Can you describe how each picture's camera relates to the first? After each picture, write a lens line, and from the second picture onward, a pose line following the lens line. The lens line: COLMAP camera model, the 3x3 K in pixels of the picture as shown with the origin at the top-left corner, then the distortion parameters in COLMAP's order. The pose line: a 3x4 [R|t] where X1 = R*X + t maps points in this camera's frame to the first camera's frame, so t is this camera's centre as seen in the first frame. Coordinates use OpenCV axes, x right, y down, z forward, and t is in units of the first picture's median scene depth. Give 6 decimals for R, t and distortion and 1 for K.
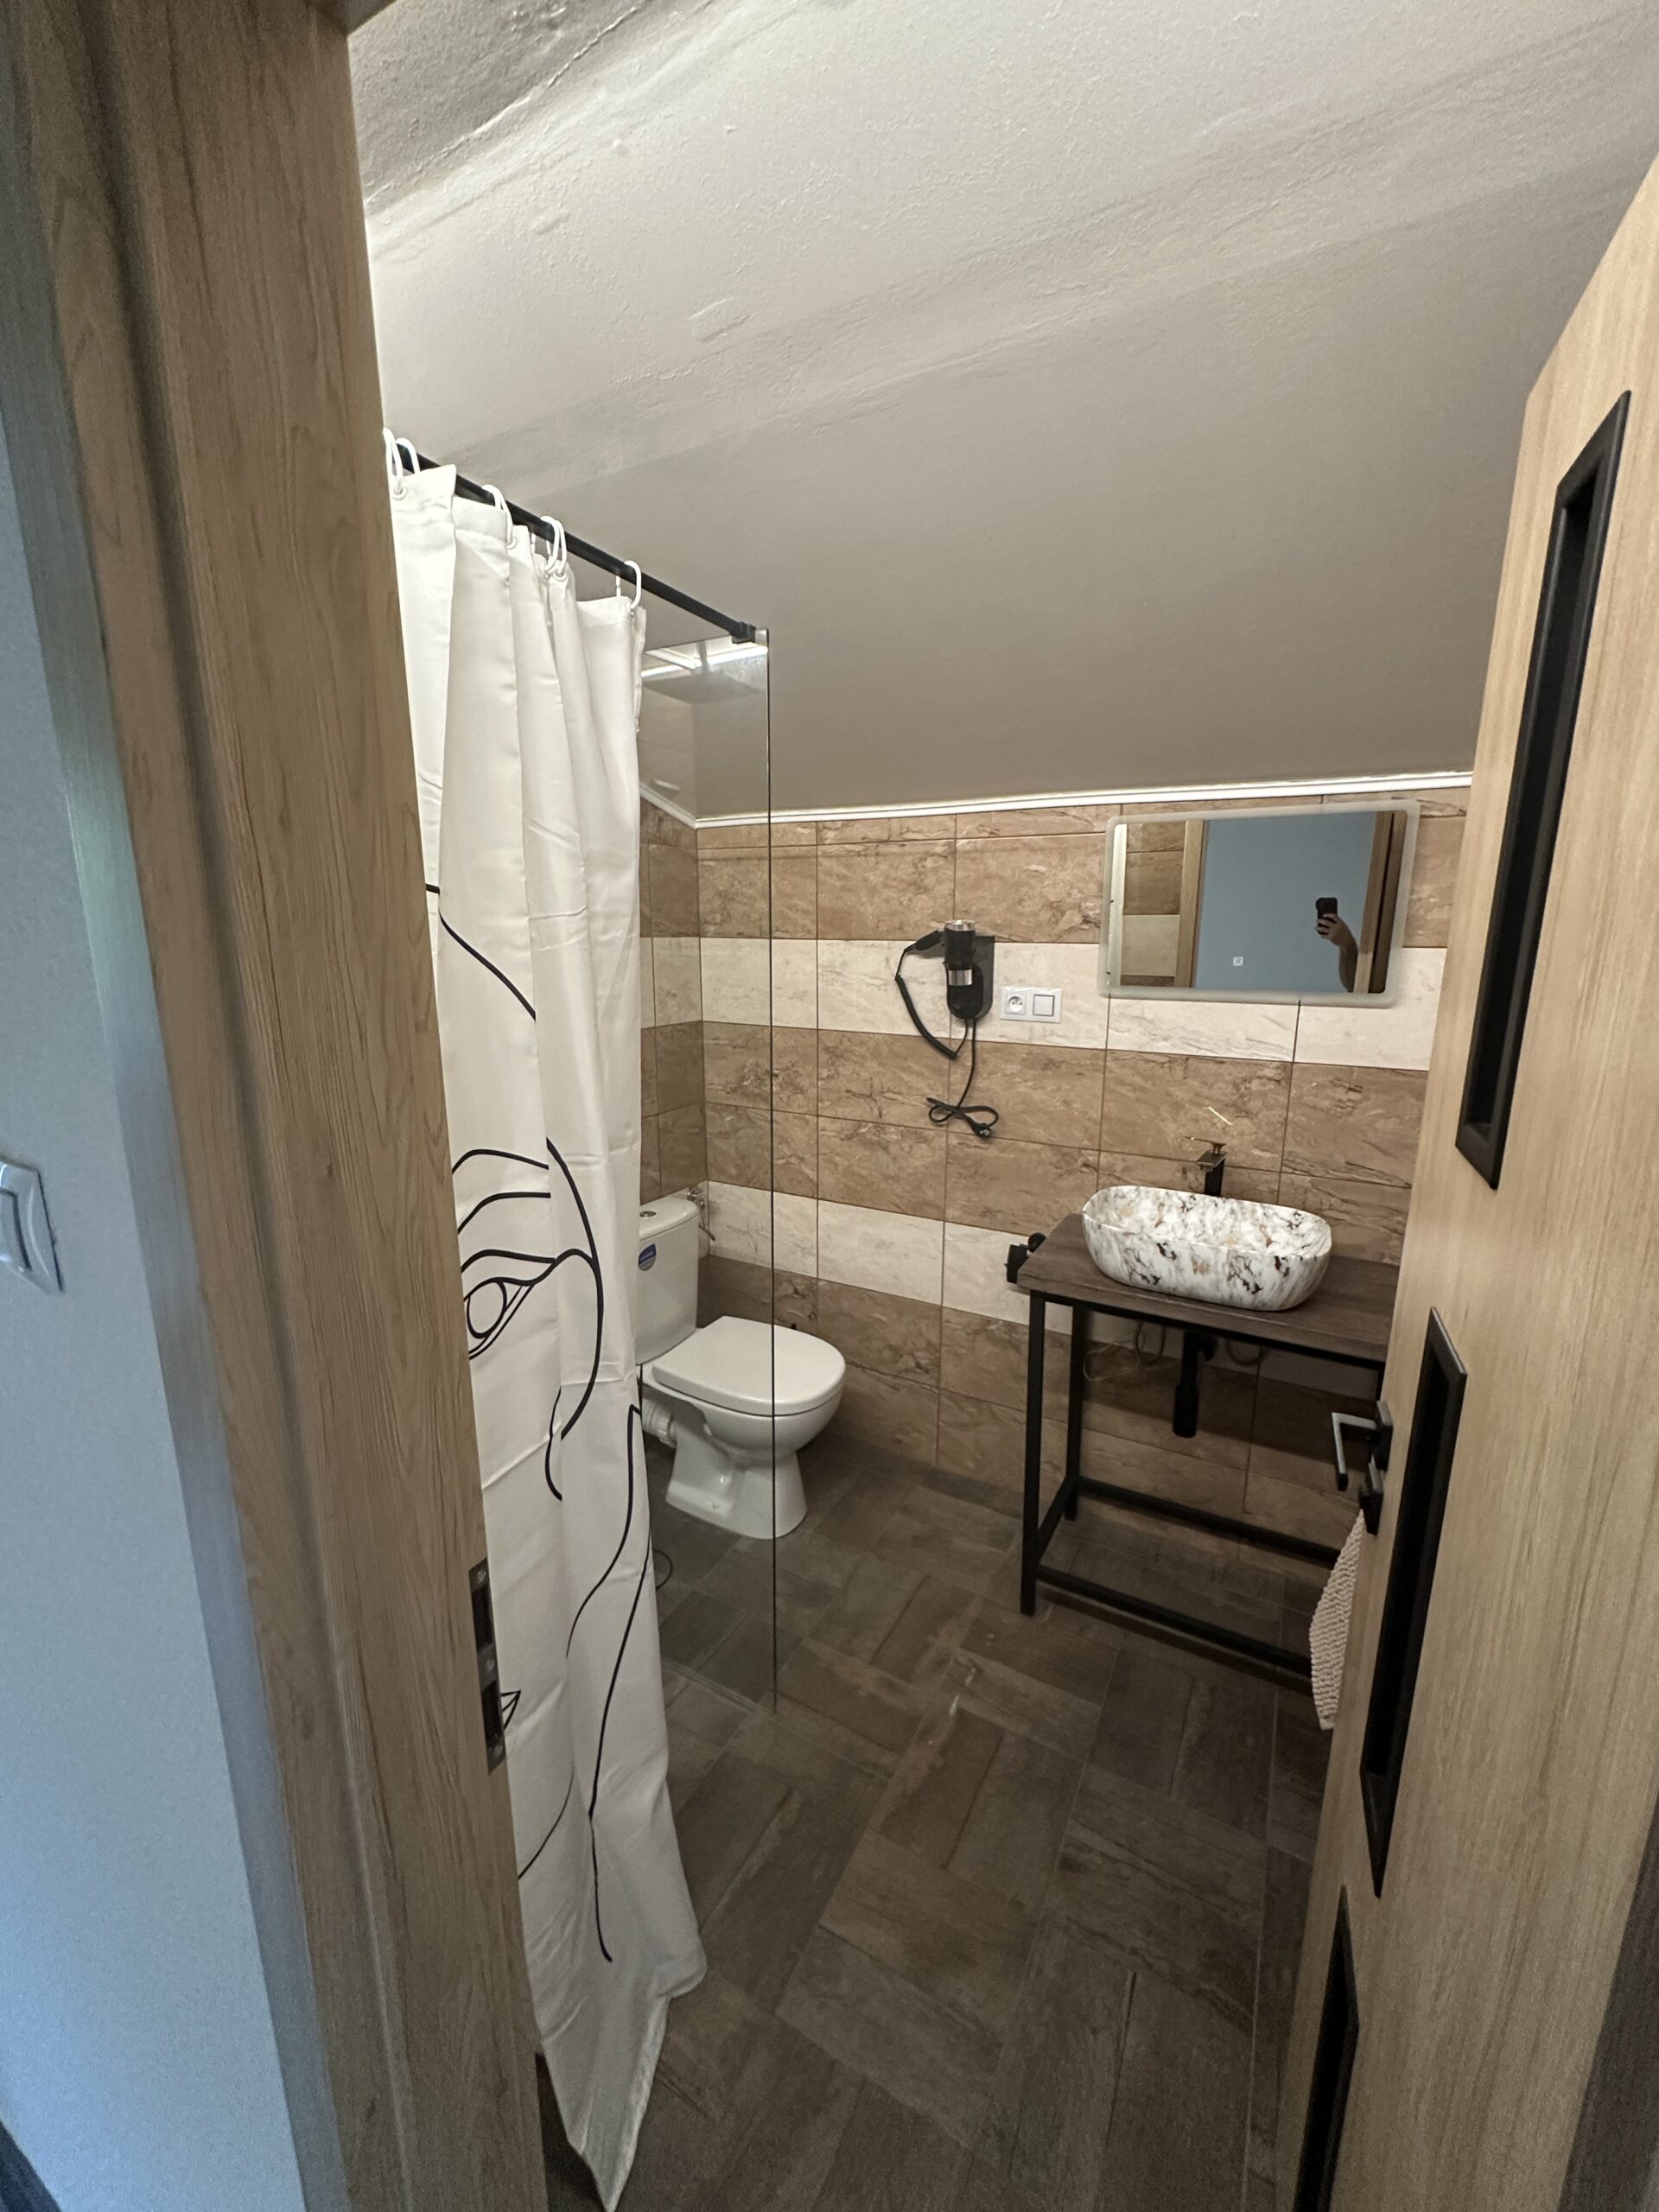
lens RADIAL K [[876.4, 0, 828.1], [0, 876.4, 1103.3], [0, 0, 1]] dist [-0.004120, 0.000055]
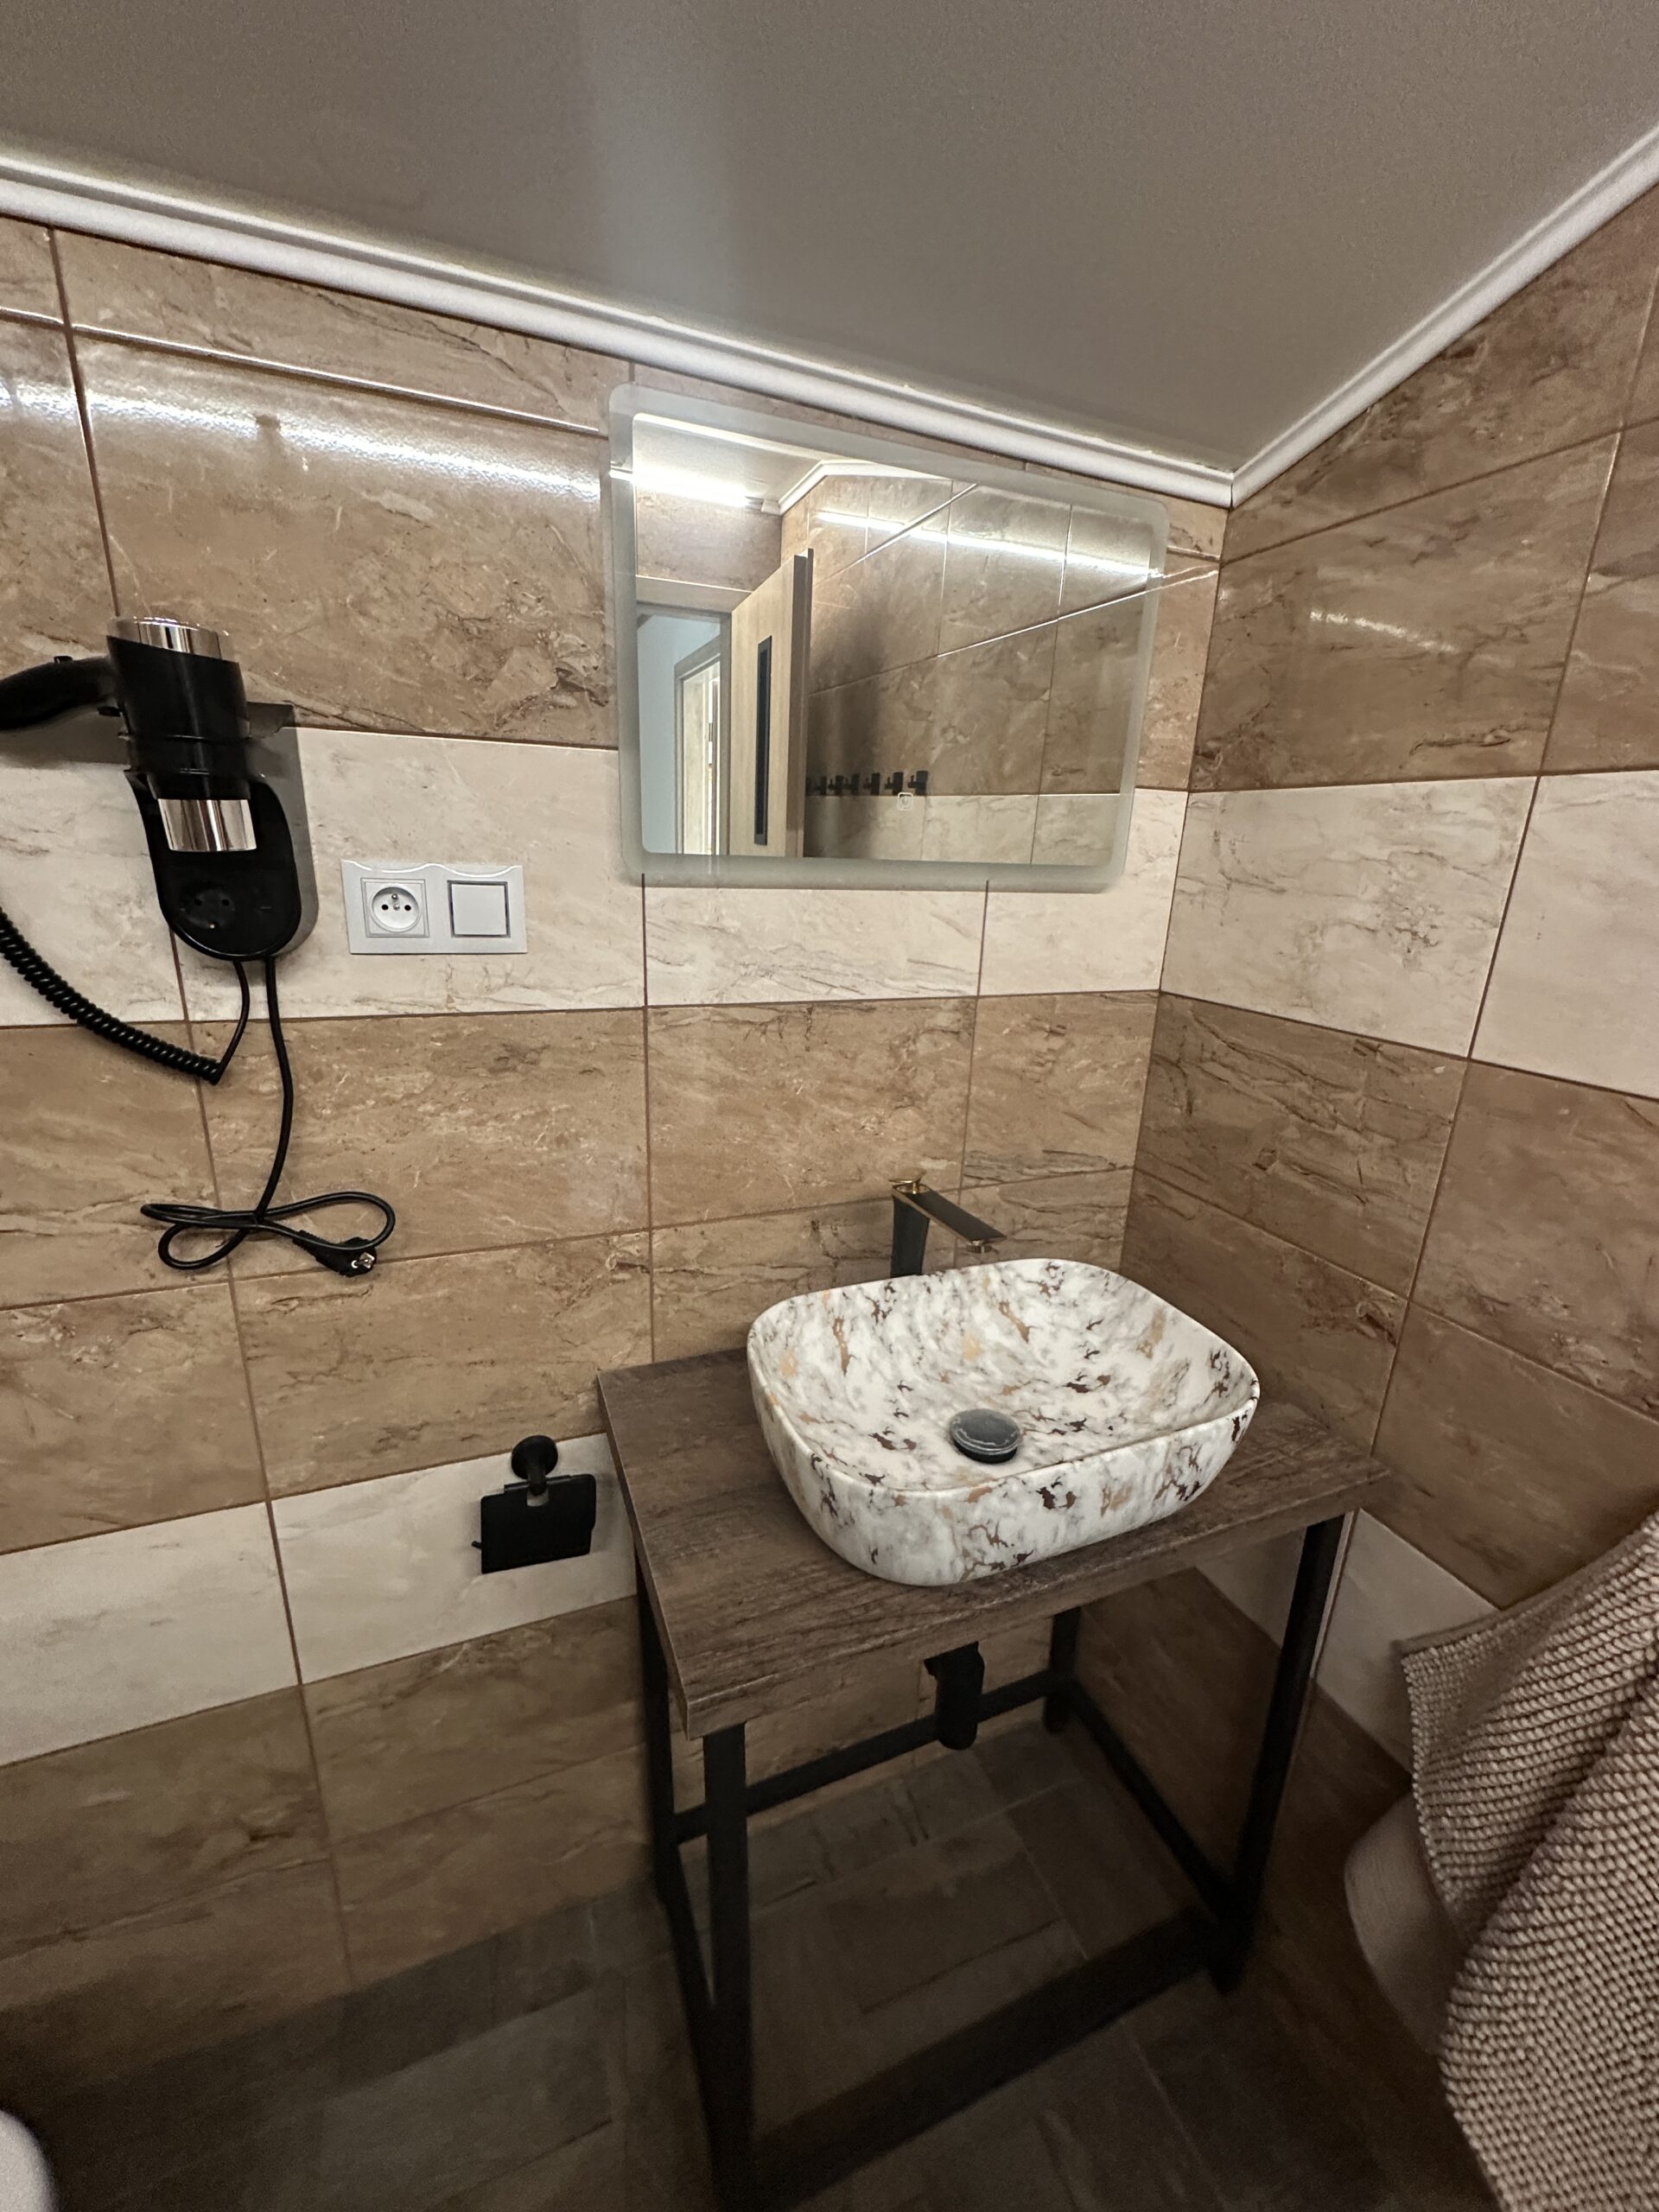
lens RADIAL K [[876.4, 0, 828.7], [0, 876.4, 1103.1], [0, 0, 1]] dist [-0.004120, 0.000055]
pose [[0.623761, -0.196113, 0.756613, 0.035870], [0.124640, 0.980581, 0.151411, -0.067998], [-0.771614, -0.000140, 0.636091, 0.641280]]
